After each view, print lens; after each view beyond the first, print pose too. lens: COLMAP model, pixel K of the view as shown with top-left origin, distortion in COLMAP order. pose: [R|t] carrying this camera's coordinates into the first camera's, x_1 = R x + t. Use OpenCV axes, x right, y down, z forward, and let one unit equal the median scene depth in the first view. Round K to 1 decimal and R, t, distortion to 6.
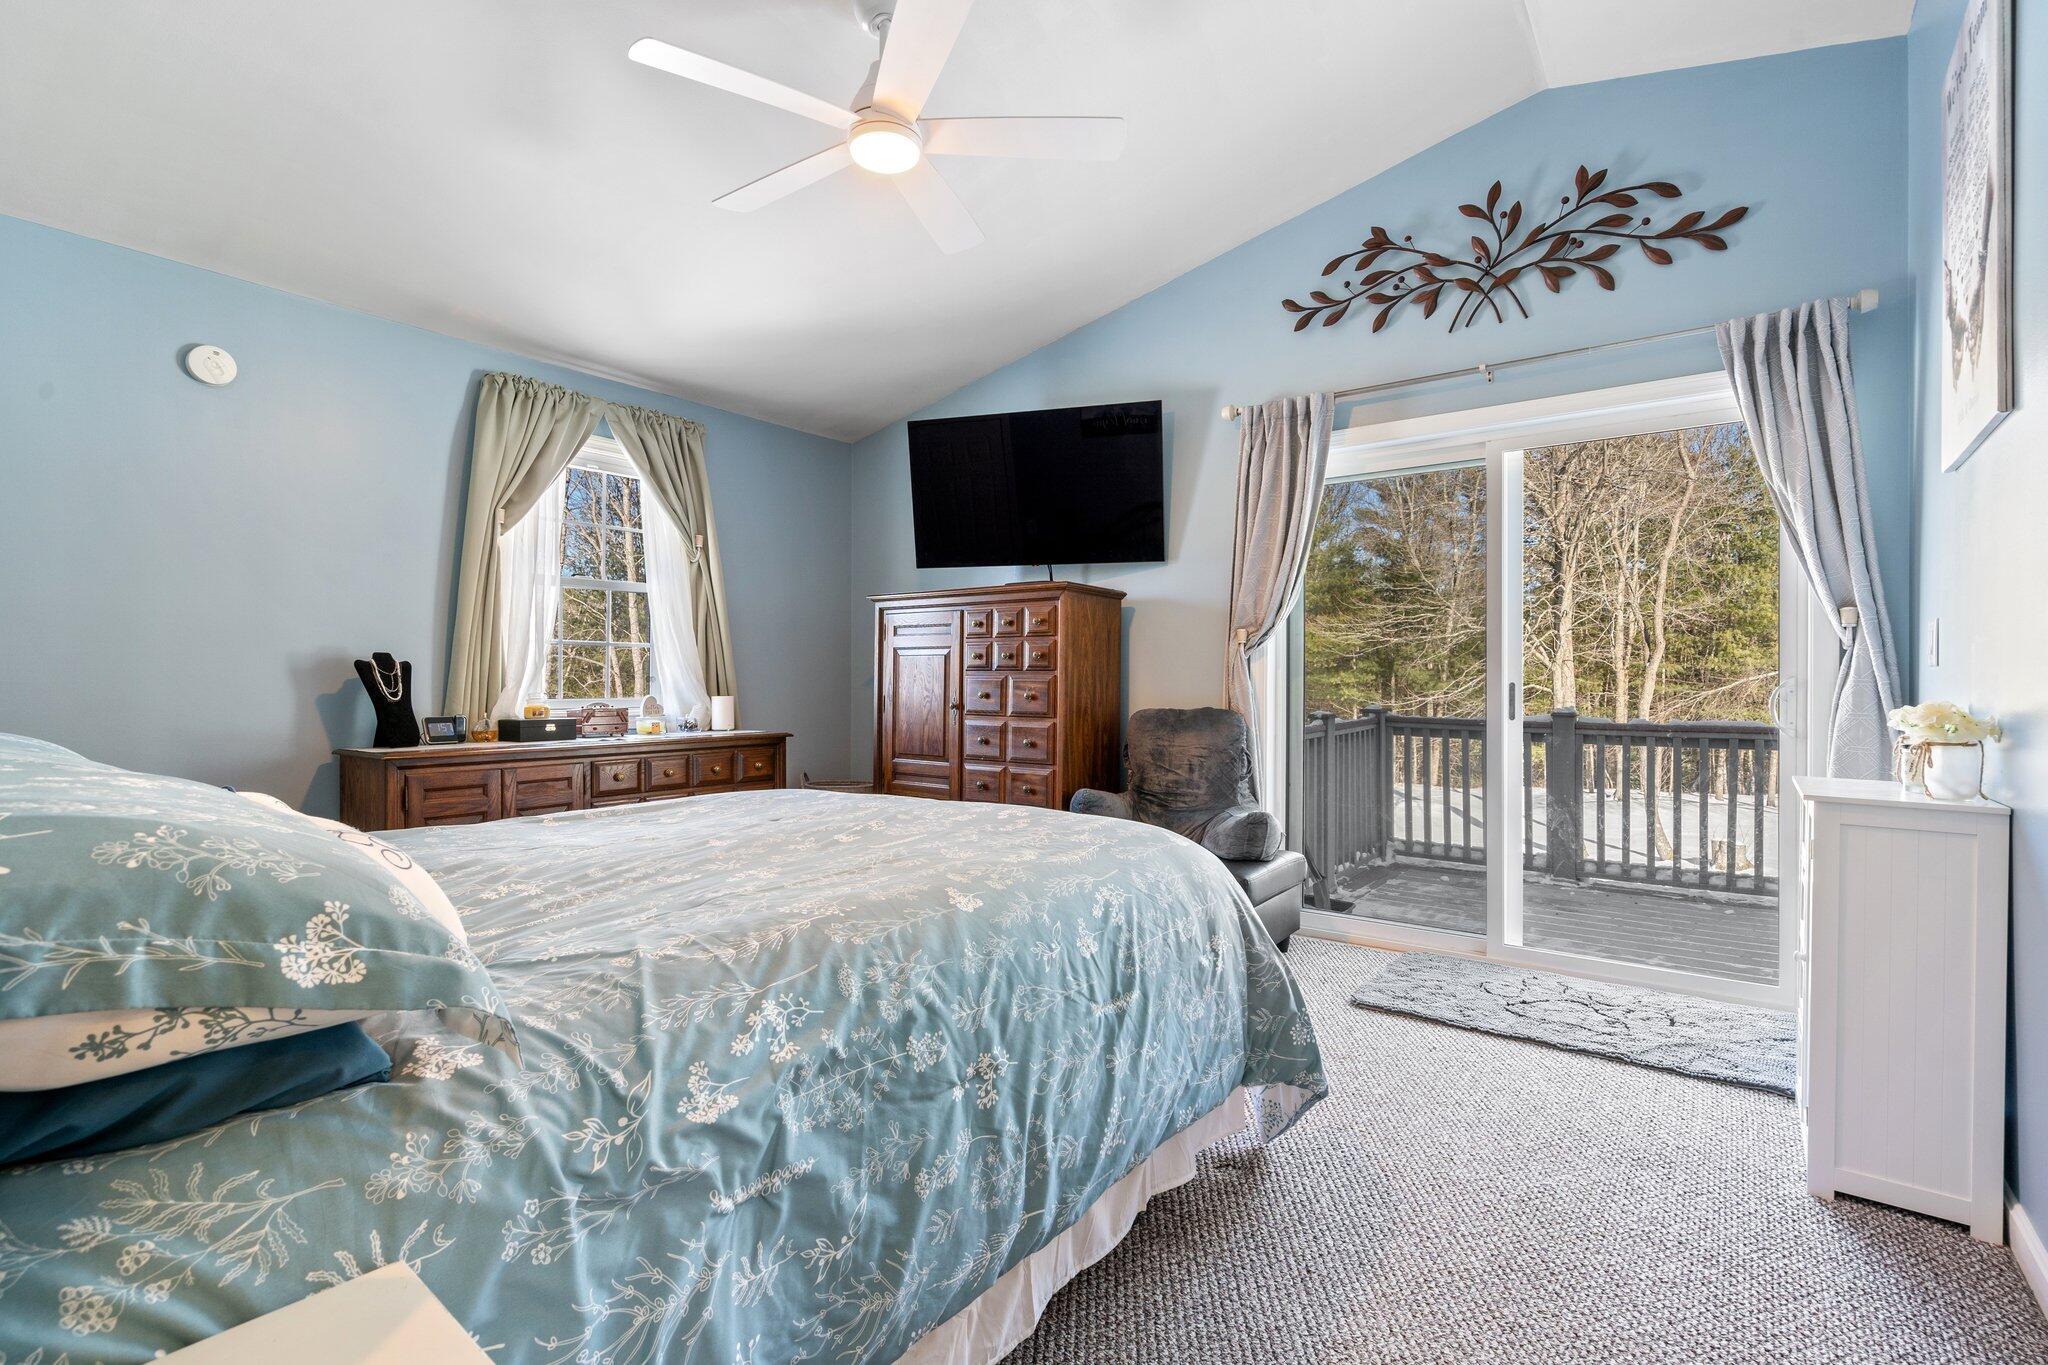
lens RADIAL K [[951.4, 0, 1026.9], [0, 951.4, 690.8], [0, 0, 1]] dist [-0.001725, 0.000866]
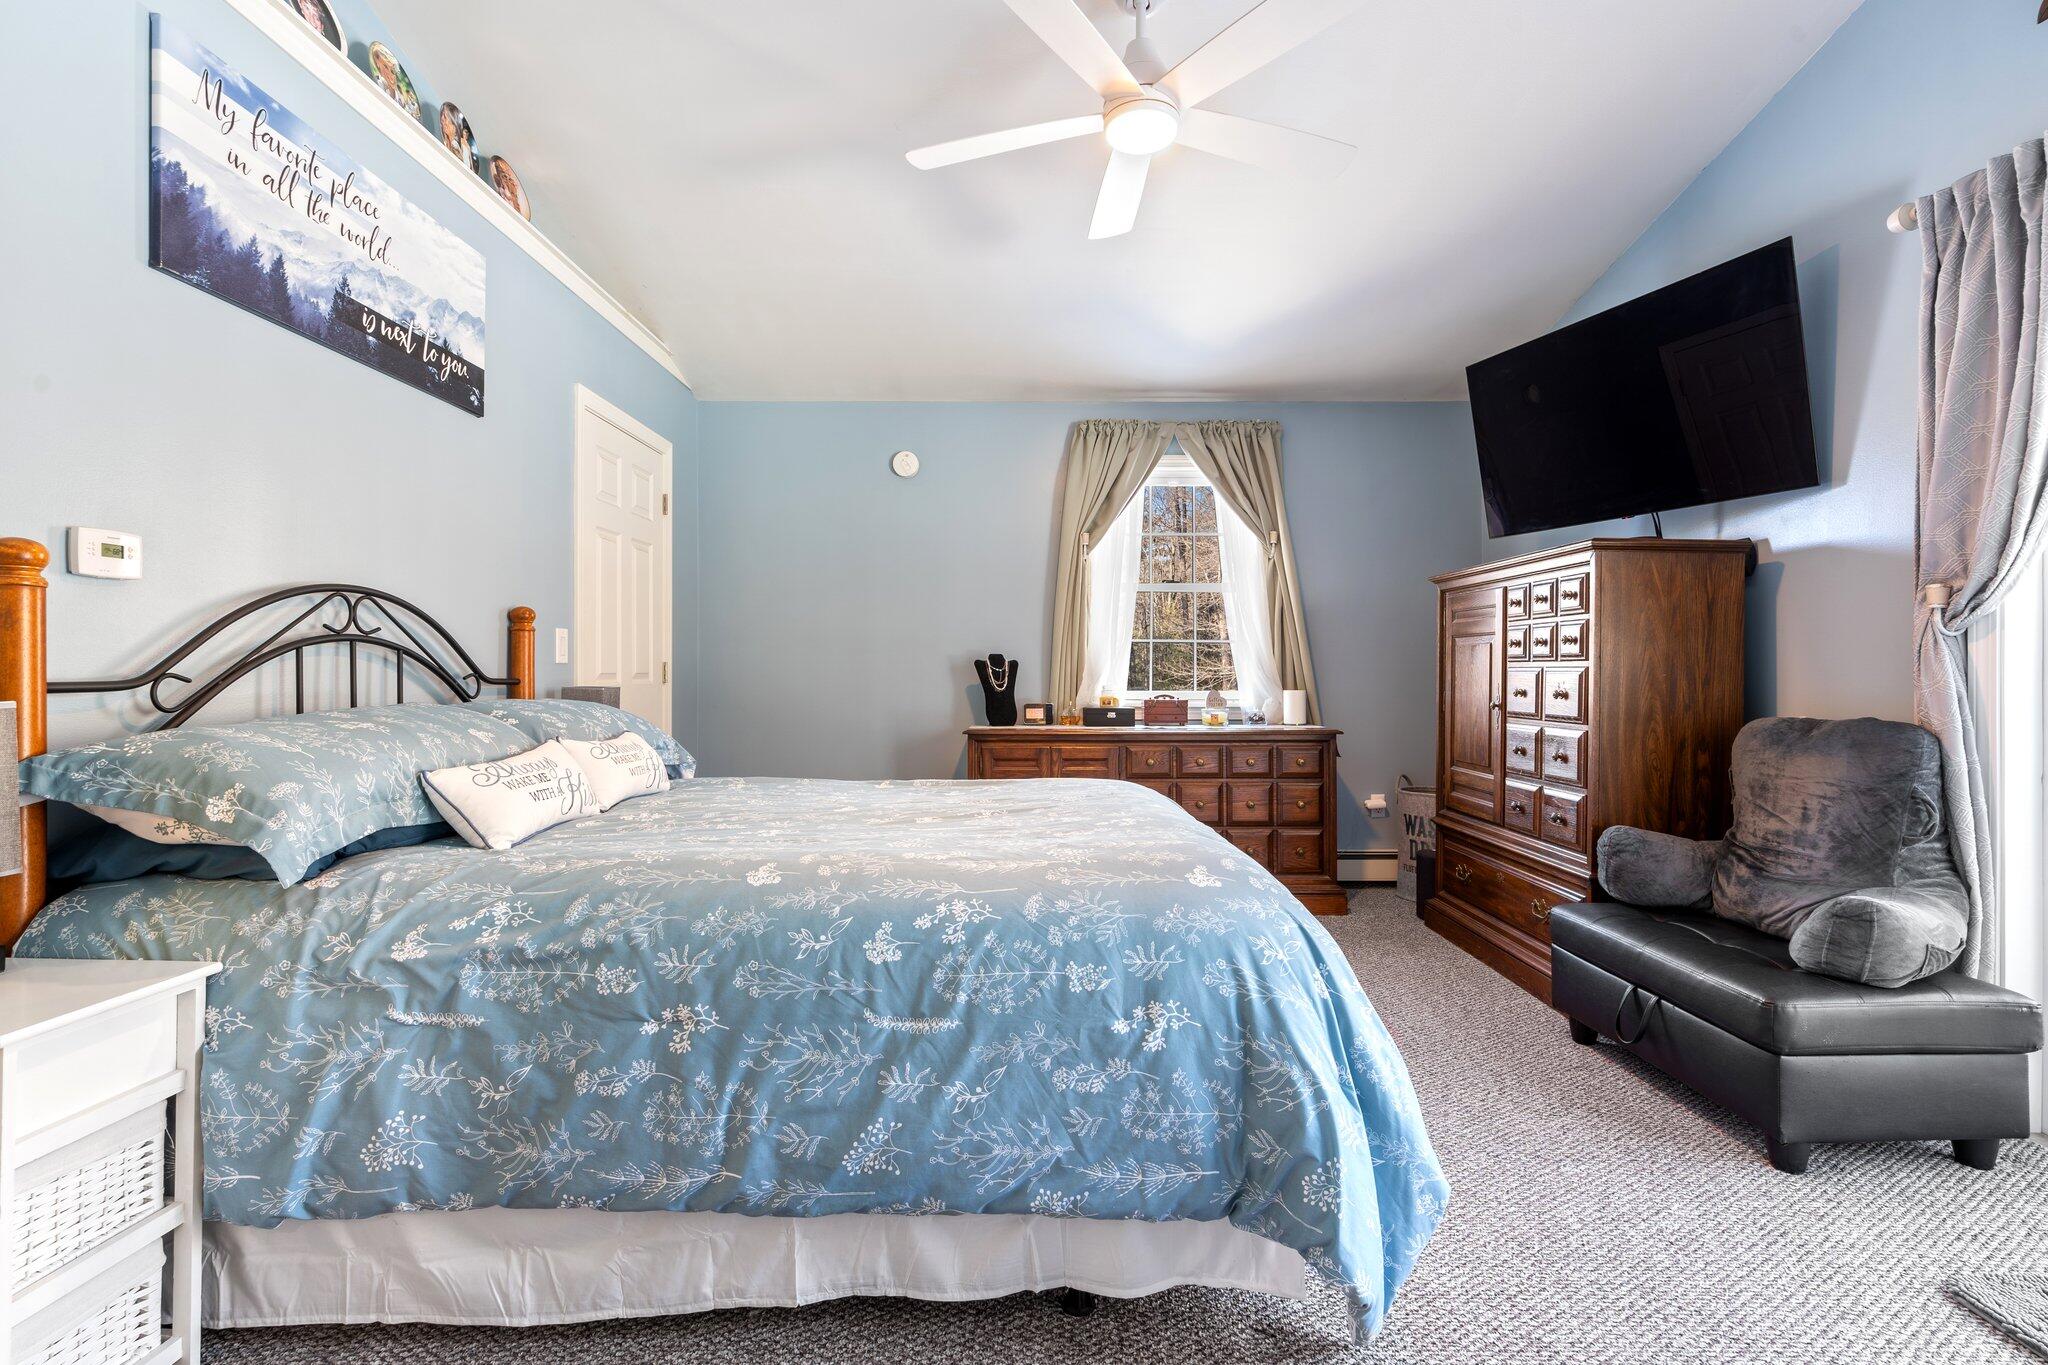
lens RADIAL K [[950.0, 0, 1021.9], [0, 950.0, 675.8], [0, 0, 1]] dist [-0.000550, 0.000429]
pose [[0.592591, -0.000376, -0.805503, 0.376137], [-0.006808, 0.999962, -0.005475, -0.002598], [0.805475, 0.008729, 0.592566, 0.221461]]
